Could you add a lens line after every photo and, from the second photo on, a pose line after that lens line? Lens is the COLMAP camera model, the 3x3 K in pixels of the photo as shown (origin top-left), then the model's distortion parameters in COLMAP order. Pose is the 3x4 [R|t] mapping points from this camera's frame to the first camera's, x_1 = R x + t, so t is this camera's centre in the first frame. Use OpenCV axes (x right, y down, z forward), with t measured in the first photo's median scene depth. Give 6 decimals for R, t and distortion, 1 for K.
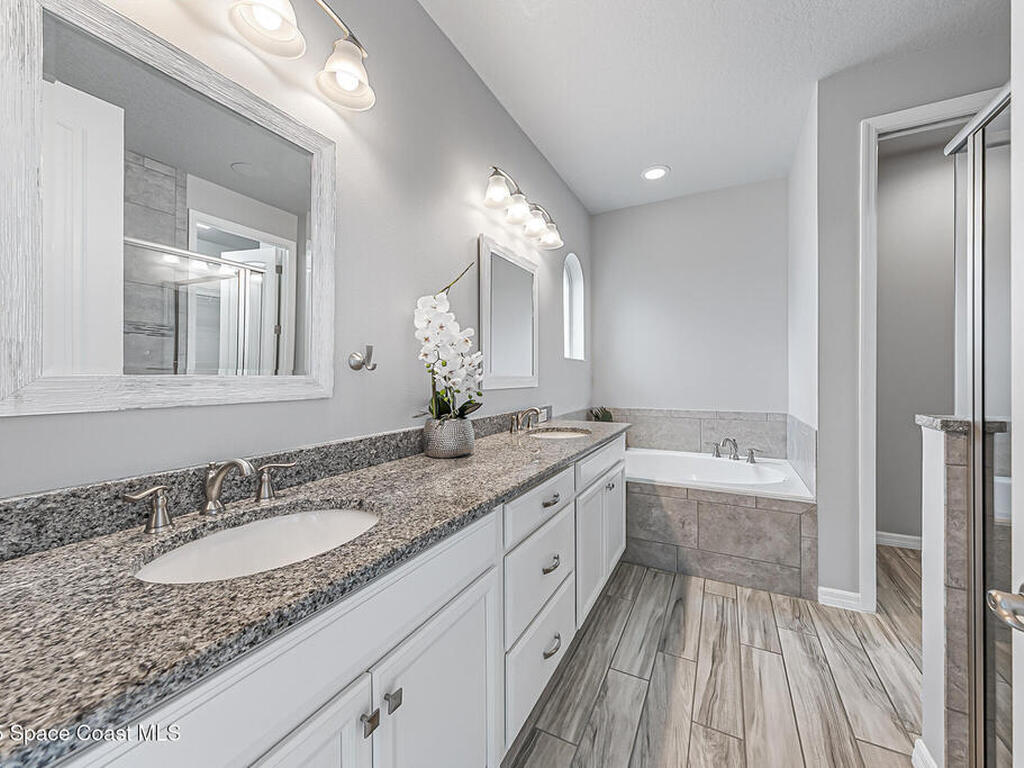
lens RADIAL K [[389.1, 0, 516.9], [0, 389.1, 380.3], [0, 0, 1]] dist [0.002610, 0.000320]
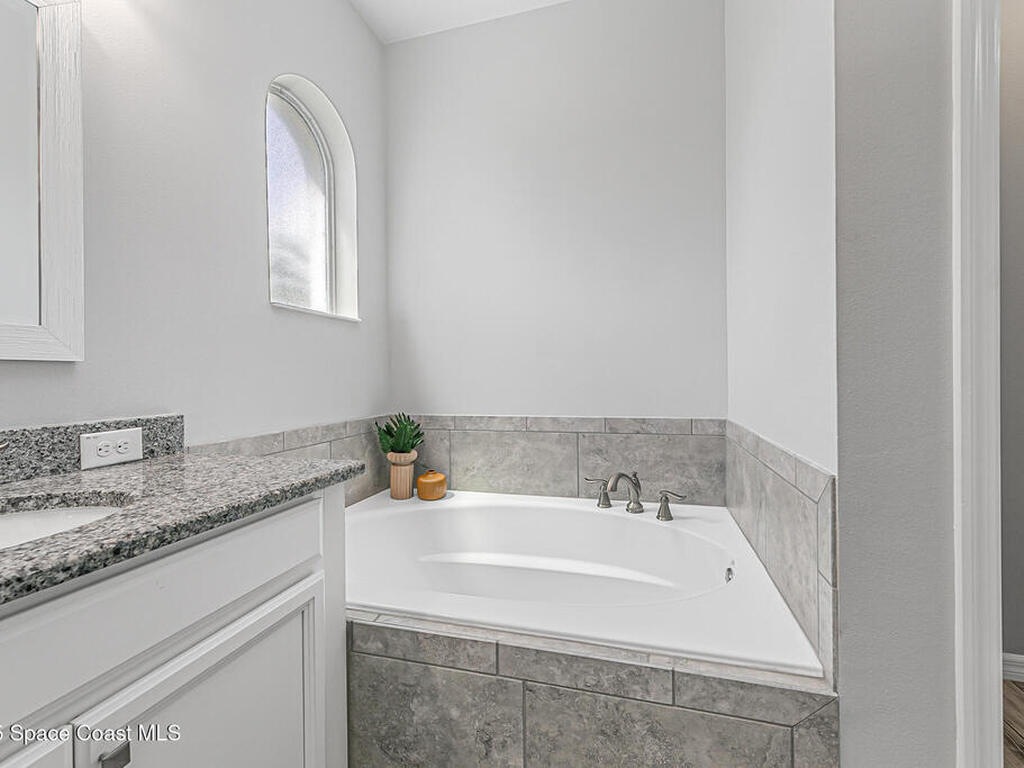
lens RADIAL K [[468.6, 0, 509.7], [0, 468.6, 381.1], [0, 0, 1]] dist [0.000151, -0.000095]
pose [[0.977104, -0.008897, 0.212577, 0.340874], [0.008520, 0.999960, 0.002690, 0.036161], [-0.212592, -0.000817, 0.977141, 0.551544]]
